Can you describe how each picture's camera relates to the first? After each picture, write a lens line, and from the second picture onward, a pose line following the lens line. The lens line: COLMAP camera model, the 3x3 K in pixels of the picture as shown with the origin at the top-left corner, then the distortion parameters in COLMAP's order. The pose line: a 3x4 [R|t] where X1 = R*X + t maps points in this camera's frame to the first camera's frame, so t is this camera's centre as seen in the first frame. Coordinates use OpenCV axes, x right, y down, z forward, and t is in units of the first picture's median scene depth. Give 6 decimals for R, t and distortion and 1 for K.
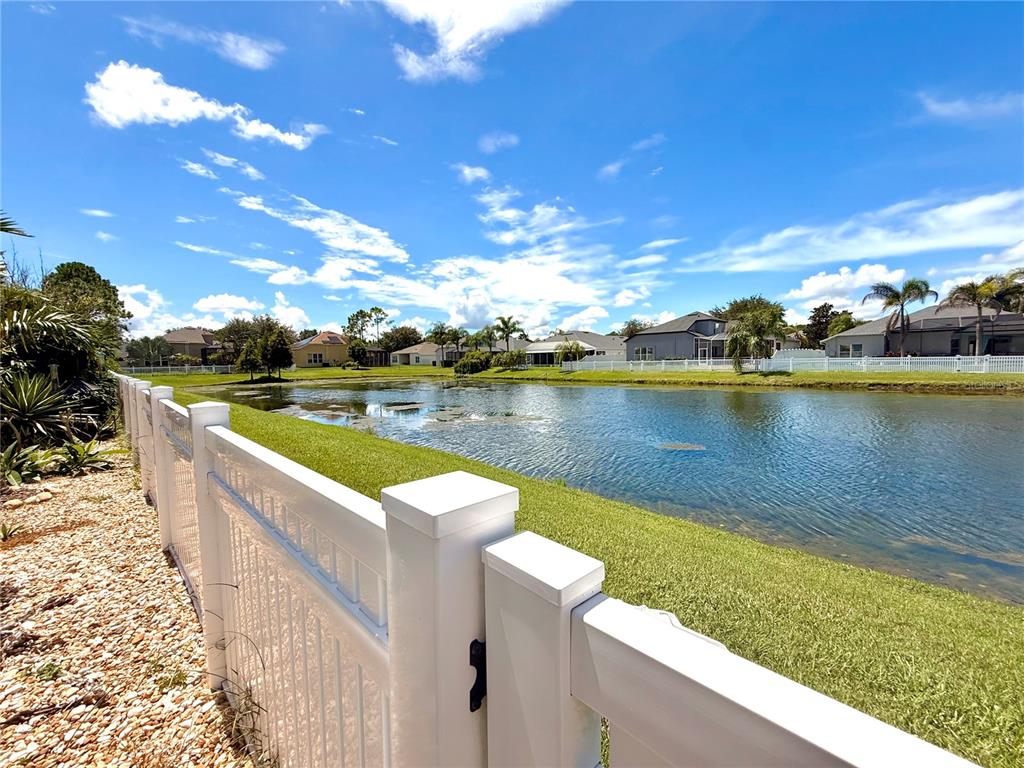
lens RADIAL K [[408.2, 0, 508.6], [0, 408.2, 379.4], [0, 0, 1]] dist [0.000313, 0.000347]
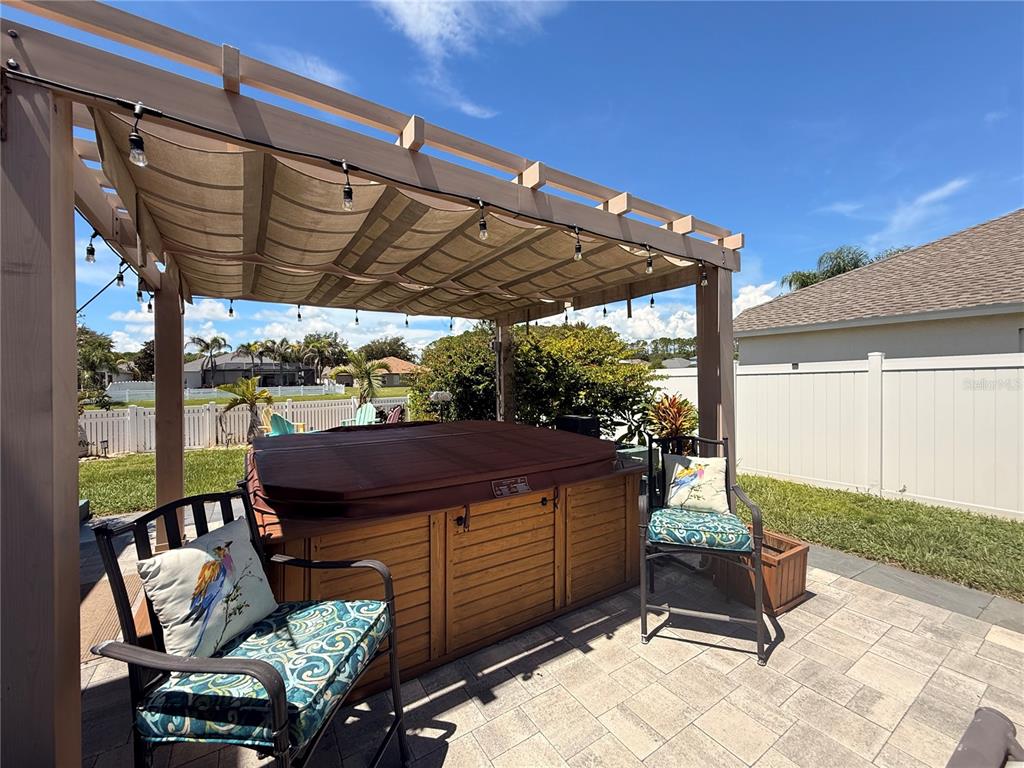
lens RADIAL K [[412.8, 0, 515.3], [0, 412.8, 376.3], [0, 0, 1]] dist [0.000817, 0.000109]
pose [[0.199598, 0.015017, 0.979763, -0.201341], [0.061918, 0.997691, -0.027906, 0.008451], [-0.977920, 0.066235, 0.198208, -0.269179]]
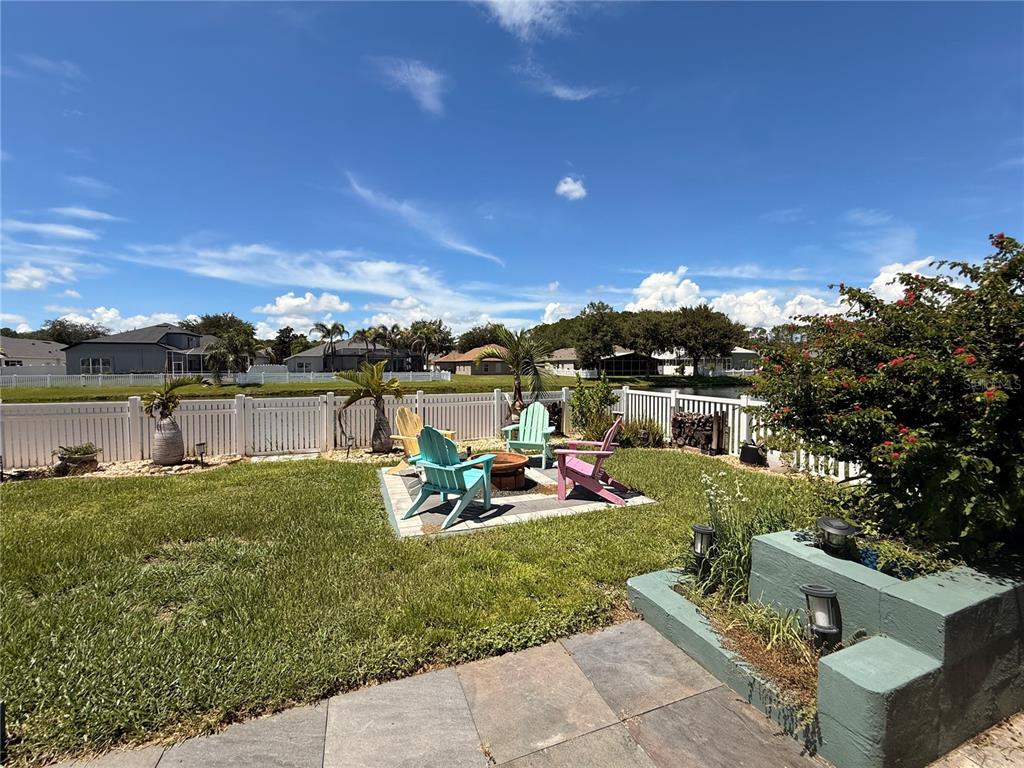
lens RADIAL K [[408.2, 0, 508.6], [0, 408.2, 379.4], [0, 0, 1]] dist [0.000313, 0.000347]
pose [[0.411113, -0.011300, 0.911514, -0.118292], [0.036866, 0.999311, -0.004238, 0.001567], [-0.910839, 0.035346, 0.411247, -0.172234]]
